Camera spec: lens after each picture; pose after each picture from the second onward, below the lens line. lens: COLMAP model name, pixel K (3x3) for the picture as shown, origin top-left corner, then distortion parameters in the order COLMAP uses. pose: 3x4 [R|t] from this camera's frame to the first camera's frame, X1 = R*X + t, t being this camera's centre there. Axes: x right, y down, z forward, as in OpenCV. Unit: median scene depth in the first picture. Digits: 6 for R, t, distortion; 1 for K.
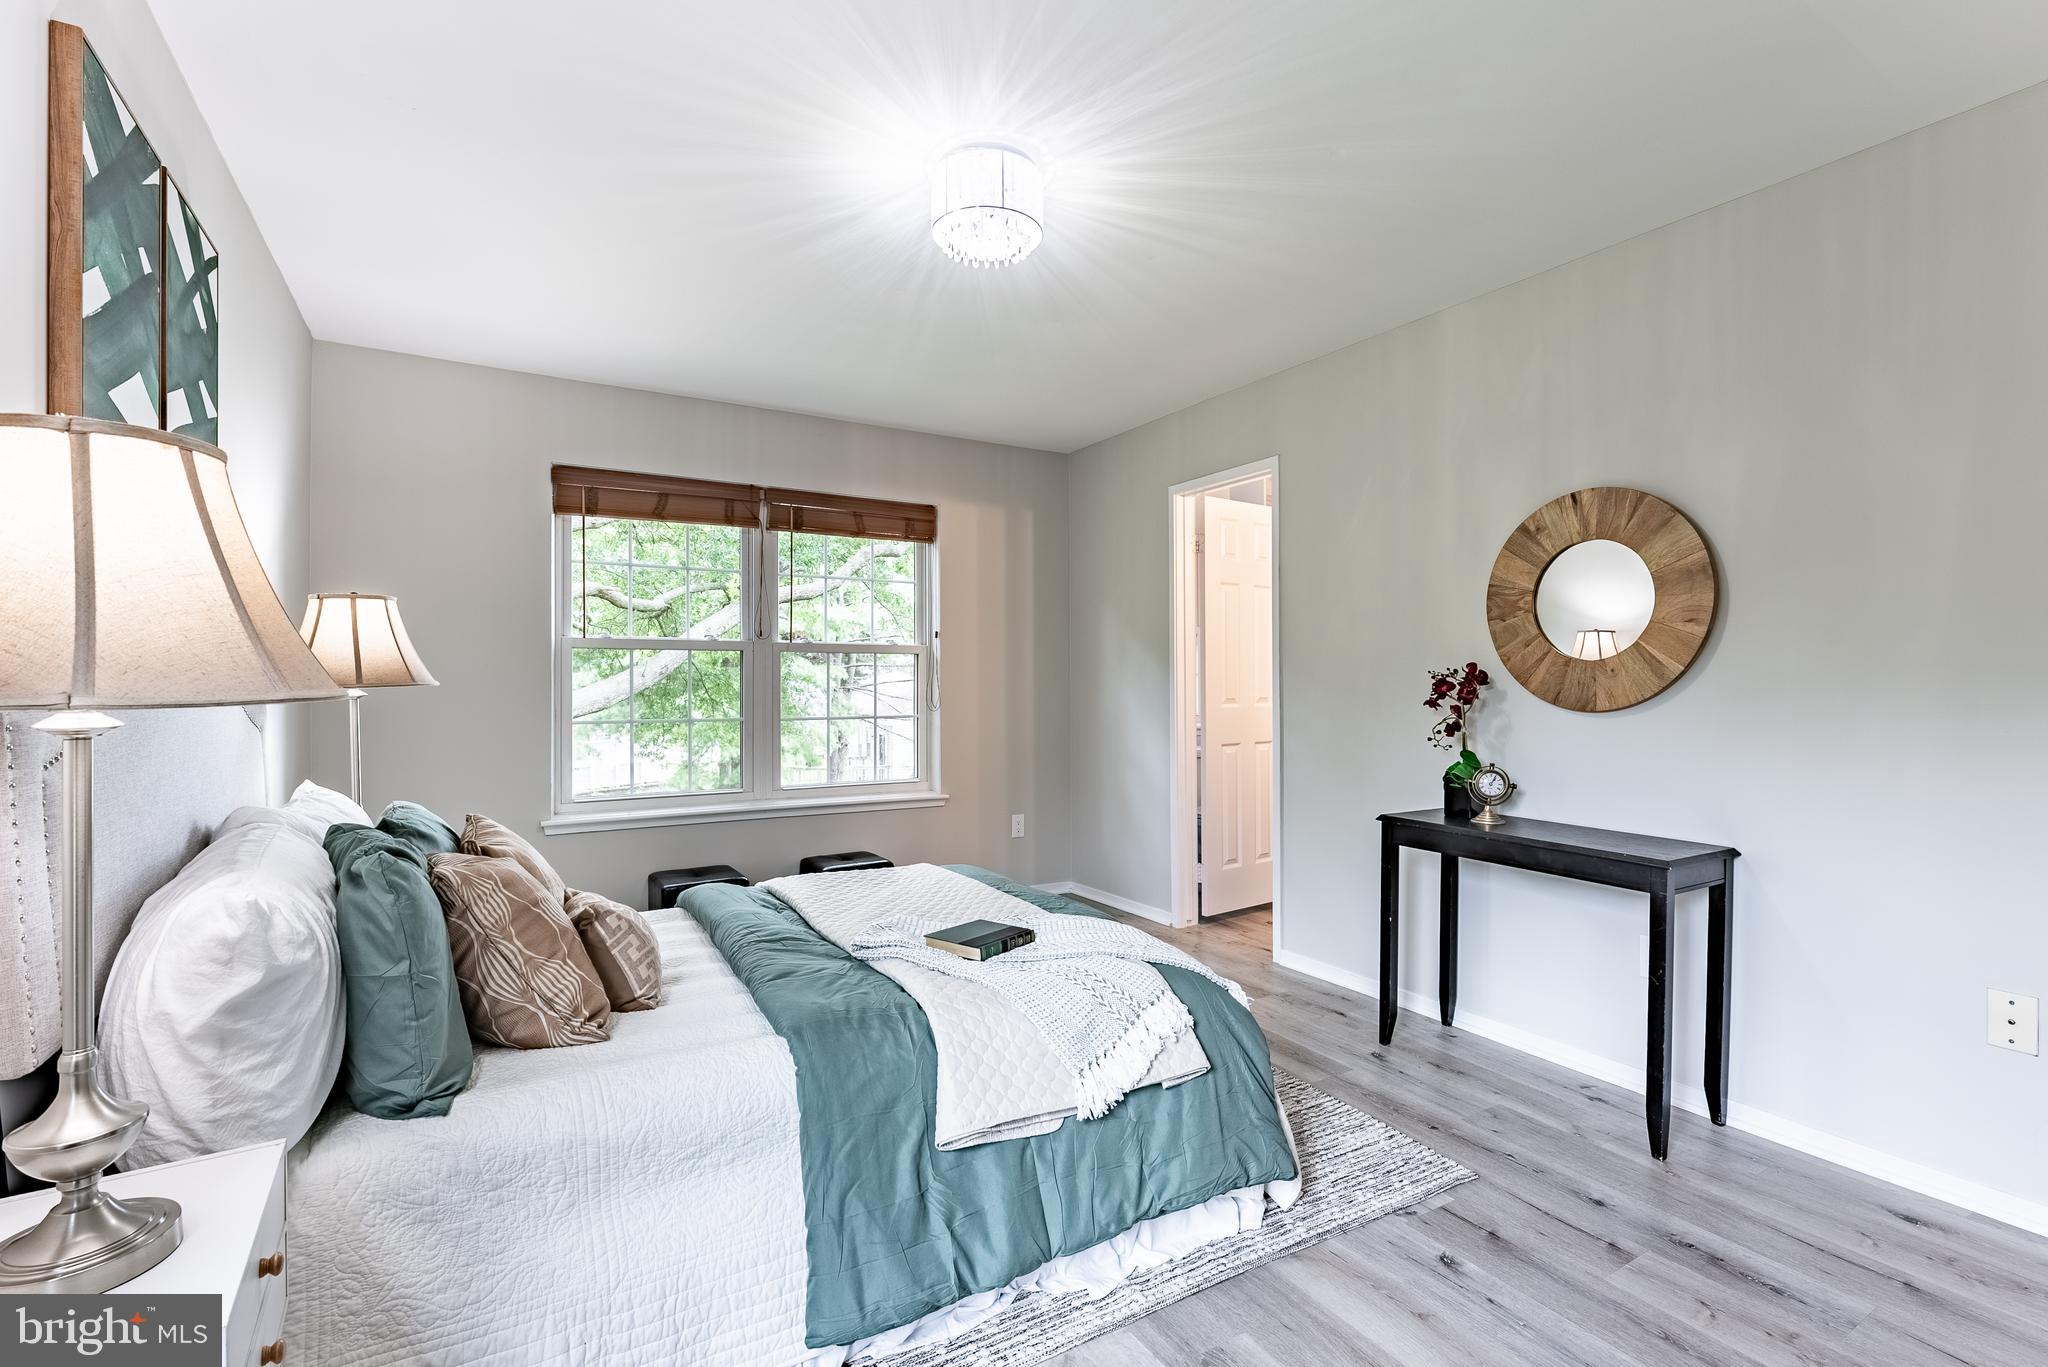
lens RADIAL K [[914.6, 0, 1024.6], [0, 914.6, 681.8], [0, 0, 1]] dist [-0.001207, -0.000082]
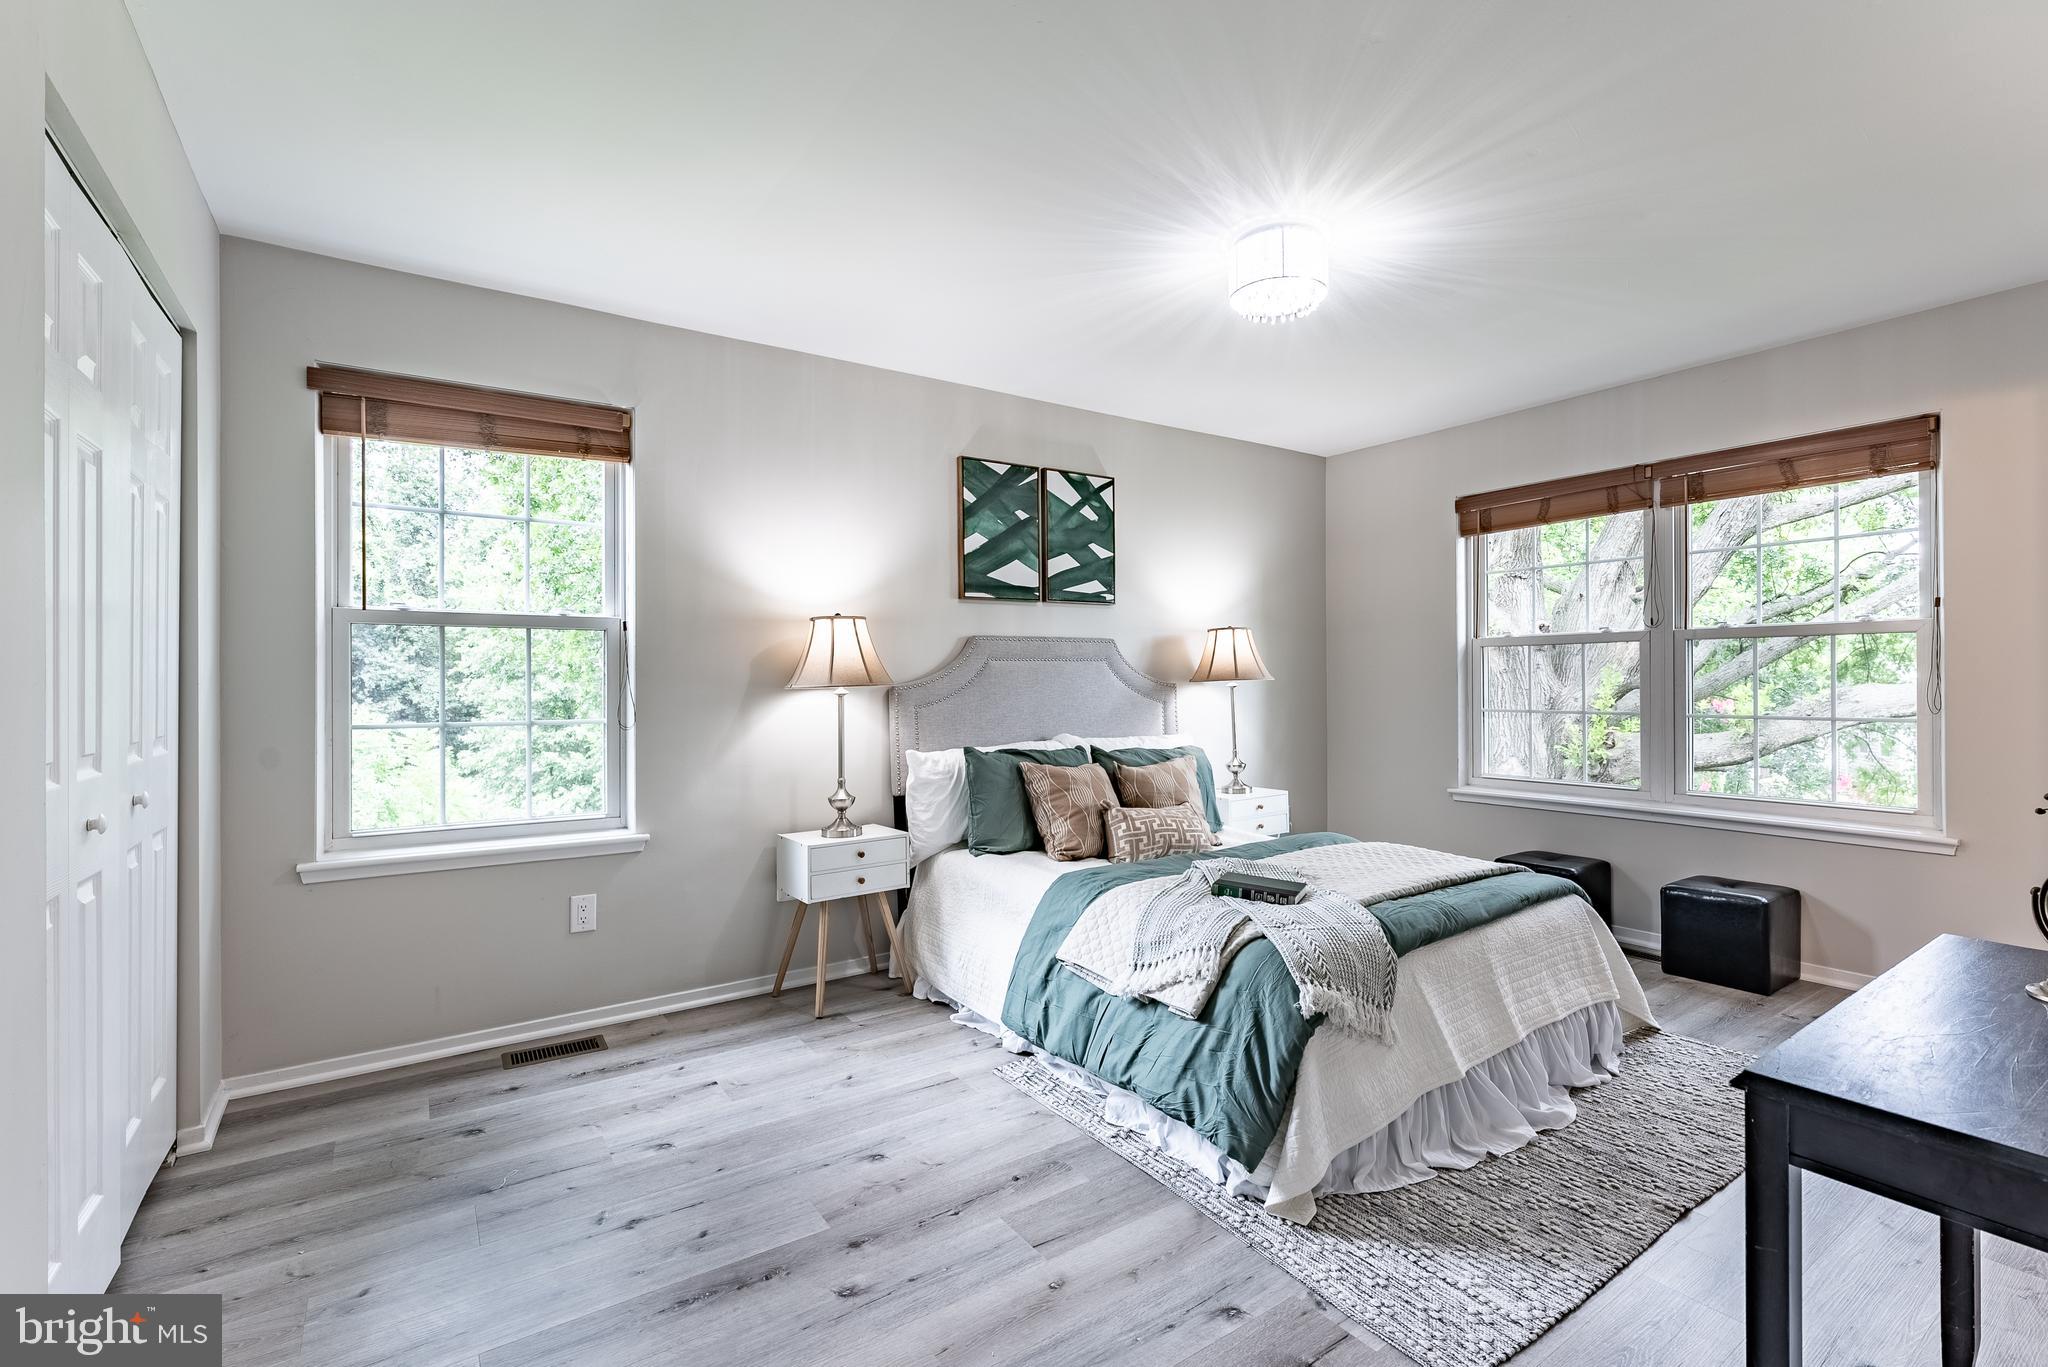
lens RADIAL K [[928.2, 0, 1080.7], [0, 928.2, 679.4], [0, 0, 1]] dist [-0.000993, -0.000143]
pose [[0.094340, 0.002143, -0.995538, 0.621606], [0.009327, 0.999952, 0.003037, -0.002567], [0.995496, -0.009572, 0.094315, 0.346980]]
